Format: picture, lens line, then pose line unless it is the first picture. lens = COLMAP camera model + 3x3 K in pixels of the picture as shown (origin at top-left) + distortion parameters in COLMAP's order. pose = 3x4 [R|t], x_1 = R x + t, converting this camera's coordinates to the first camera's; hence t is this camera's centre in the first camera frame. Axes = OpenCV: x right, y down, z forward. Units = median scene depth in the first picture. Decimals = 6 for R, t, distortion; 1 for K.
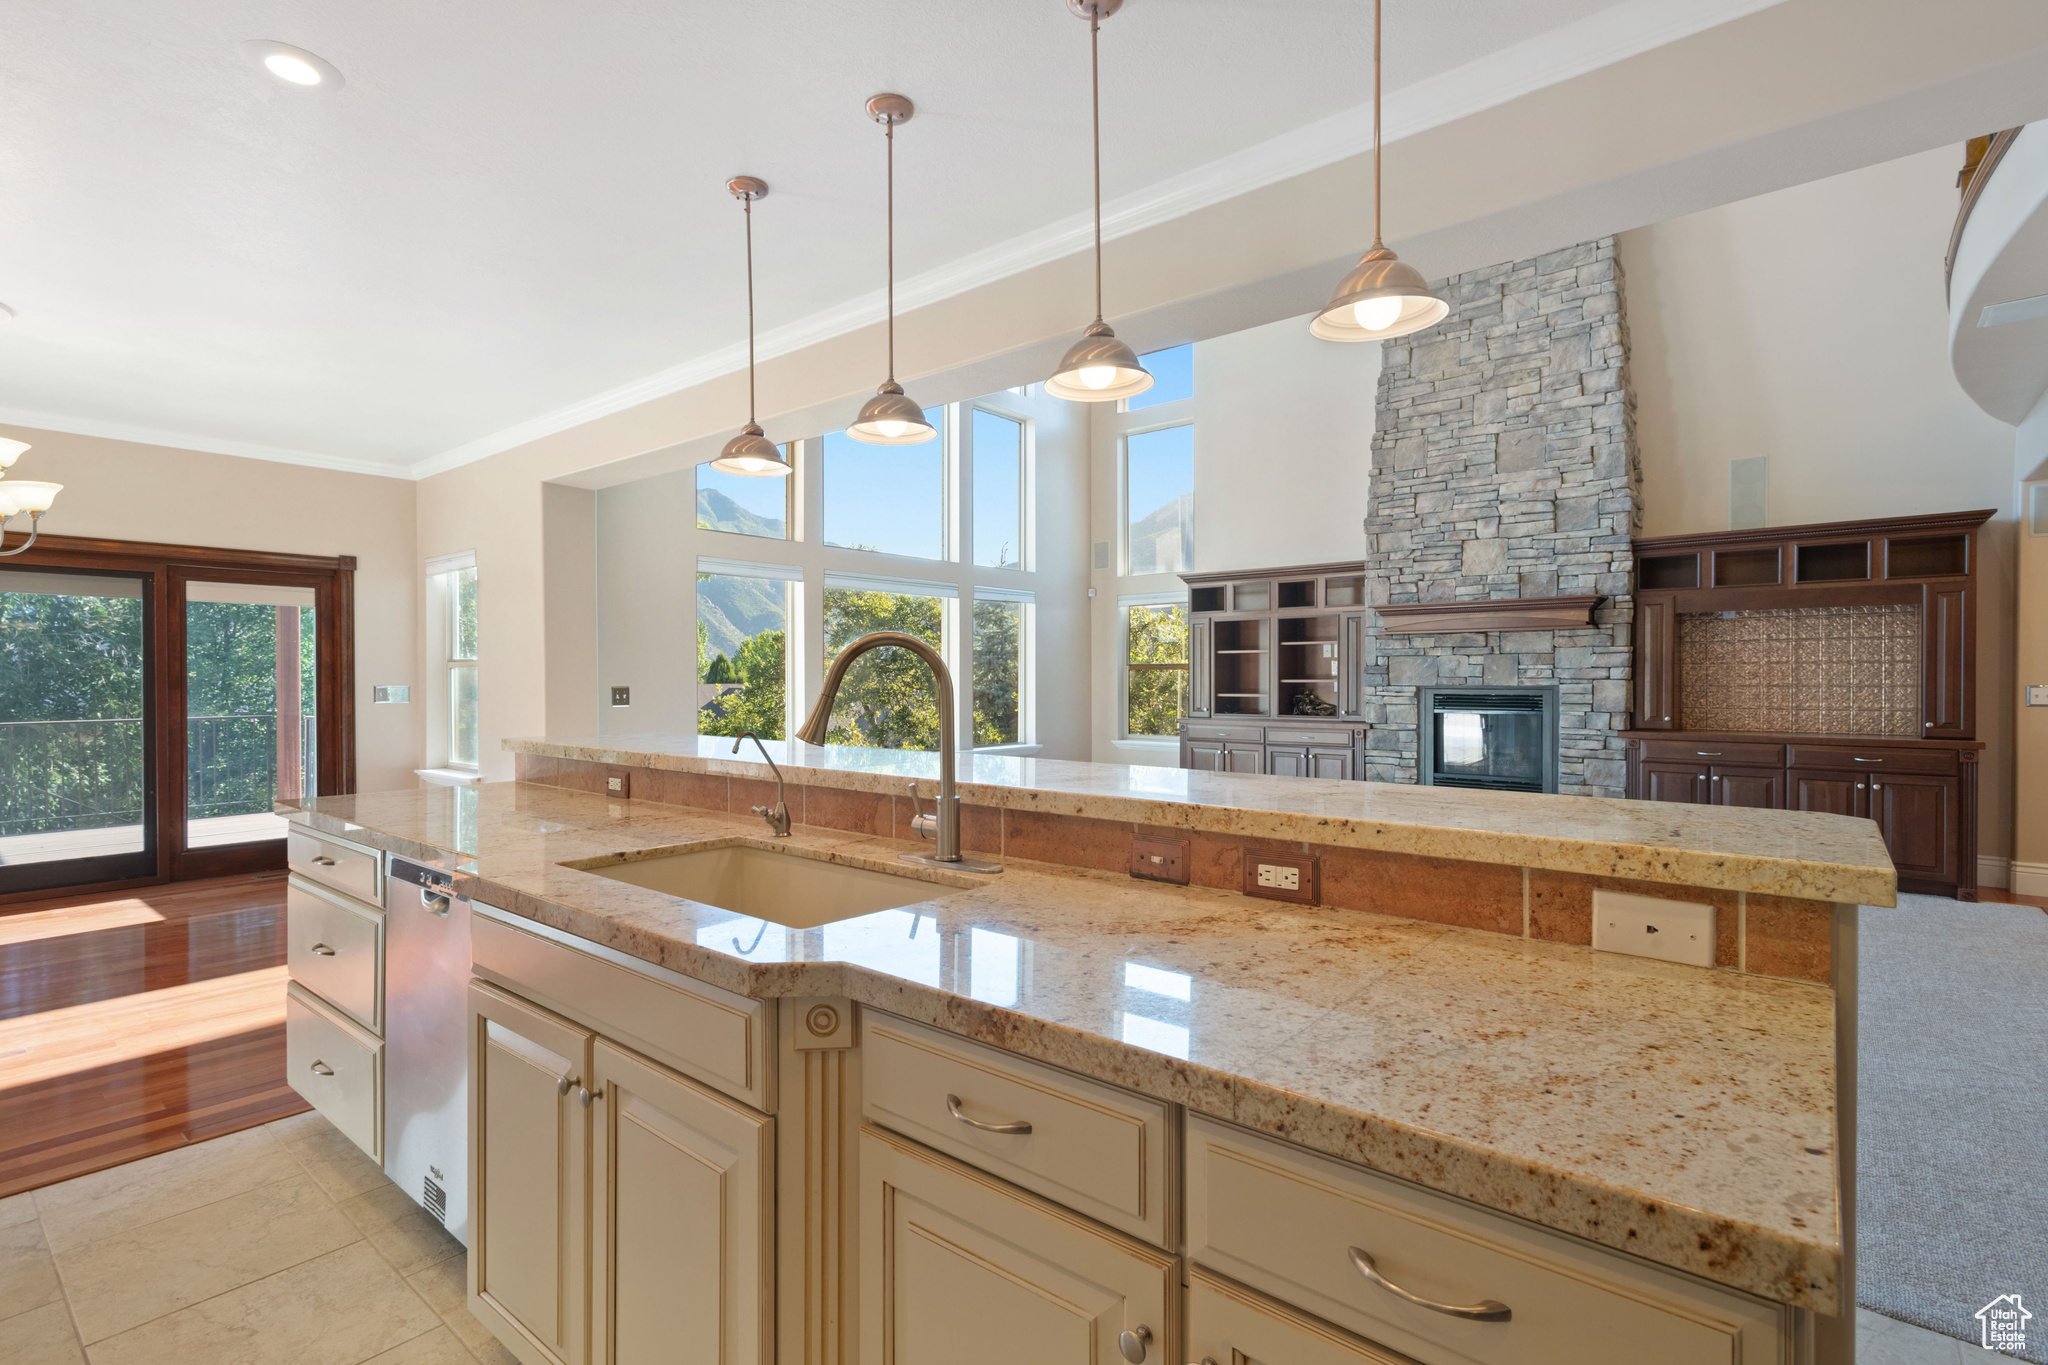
lens RADIAL K [[959.4, 0, 1053.6], [0, 959.4, 688.1], [0, 0, 1]] dist [-0.001267, -0.001115]
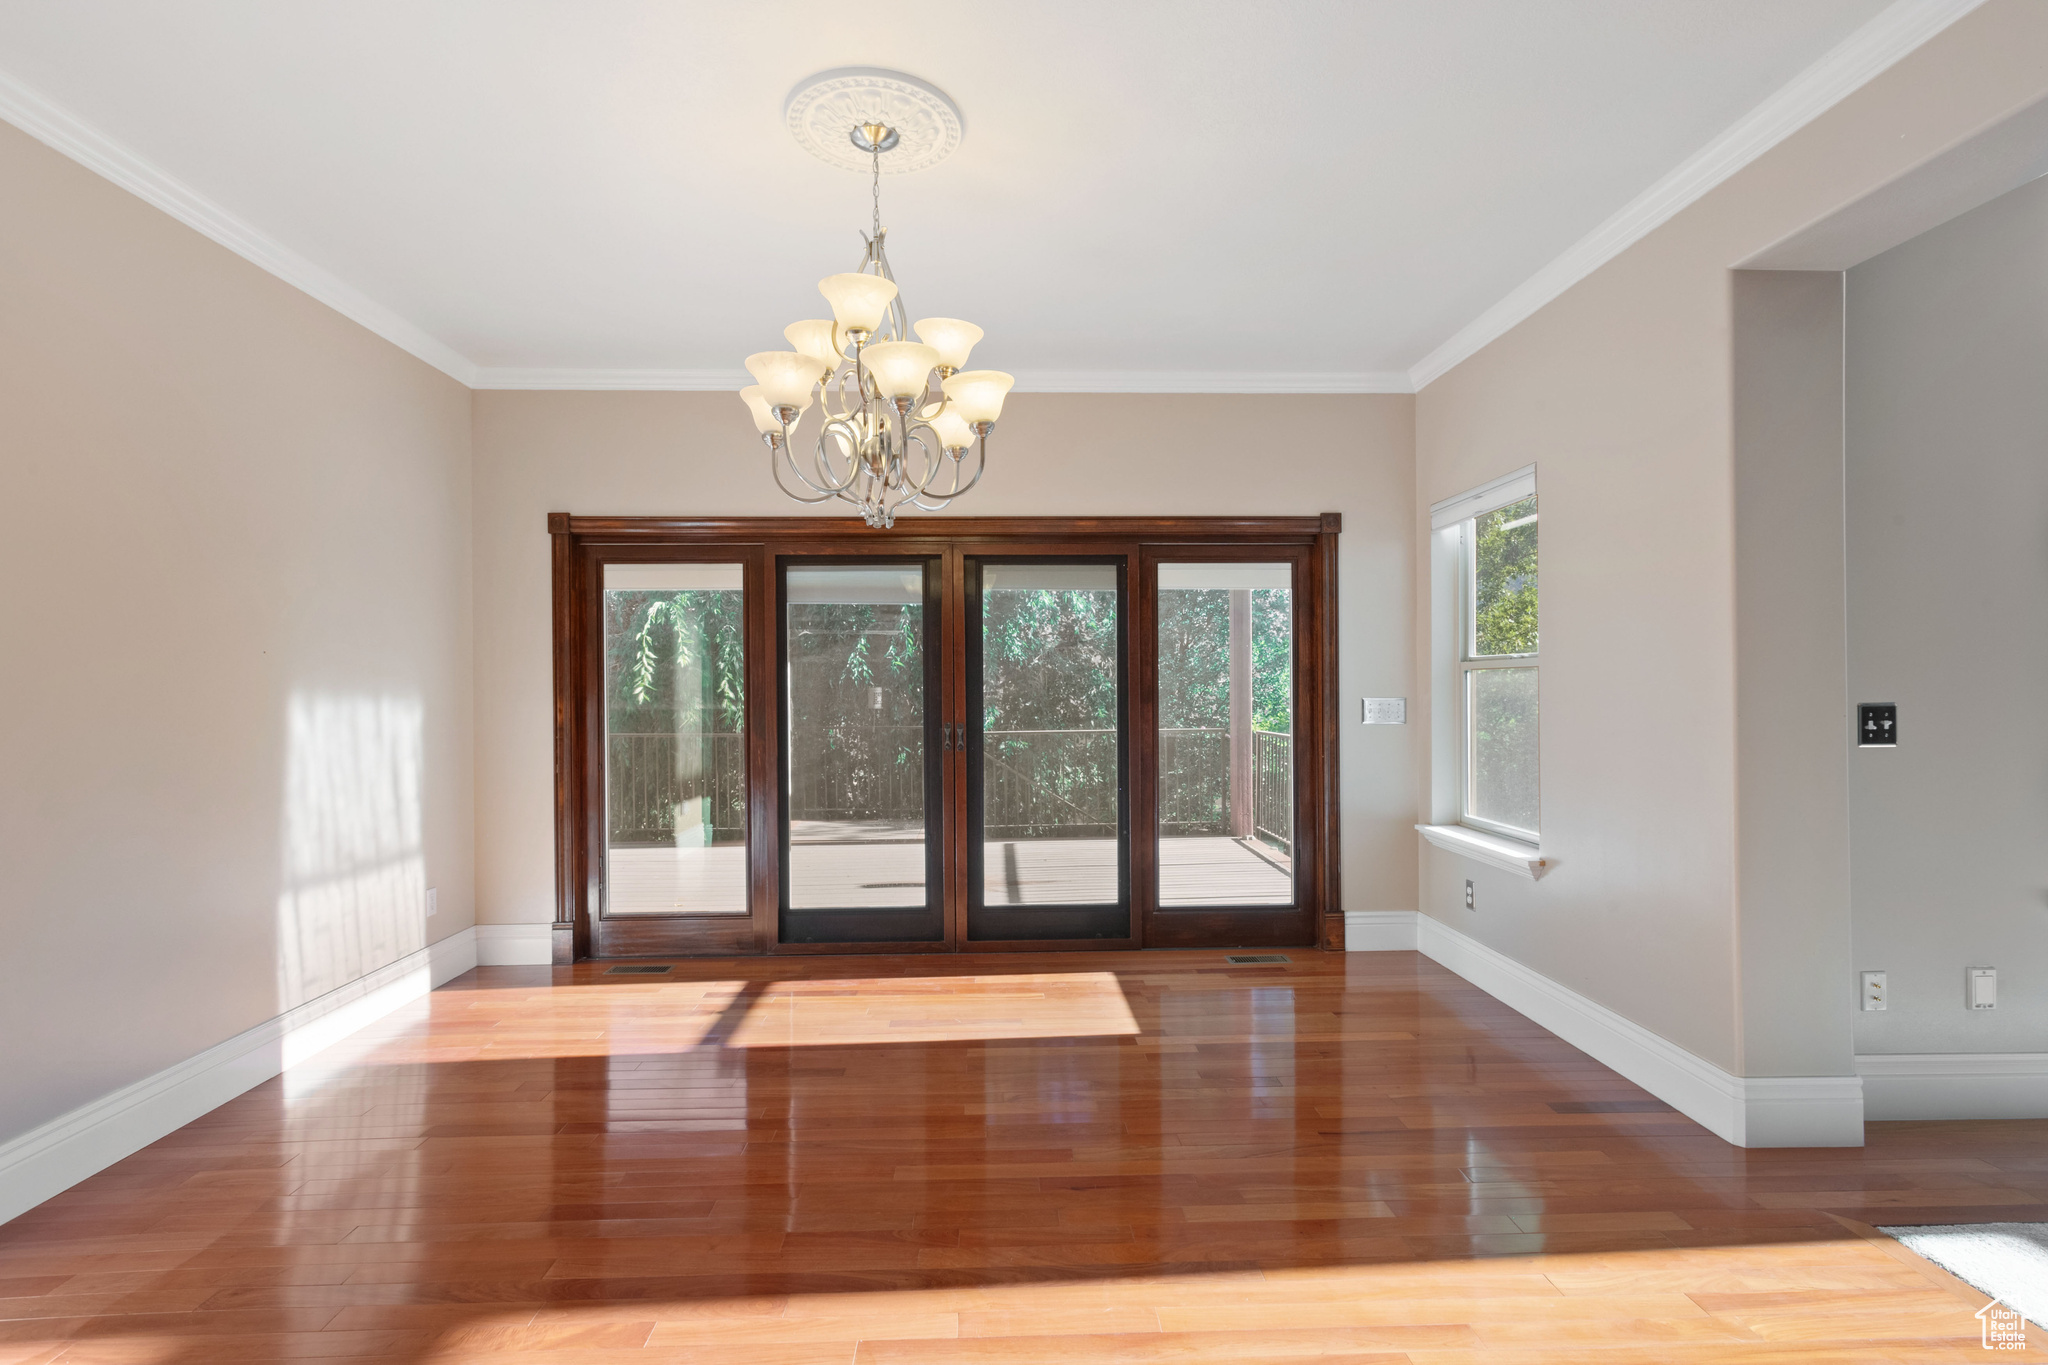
lens RADIAL K [[970.9, 0, 1028.4], [0, 970.9, 680.8], [0, 0, 1]] dist [-0.000878, 0.006320]
pose [[0.651234, -0.008329, -0.758832, -0.334412], [-0.003345, 0.999899, -0.013845, -0.004172], [0.758870, 0.011555, 0.651140, 0.361872]]
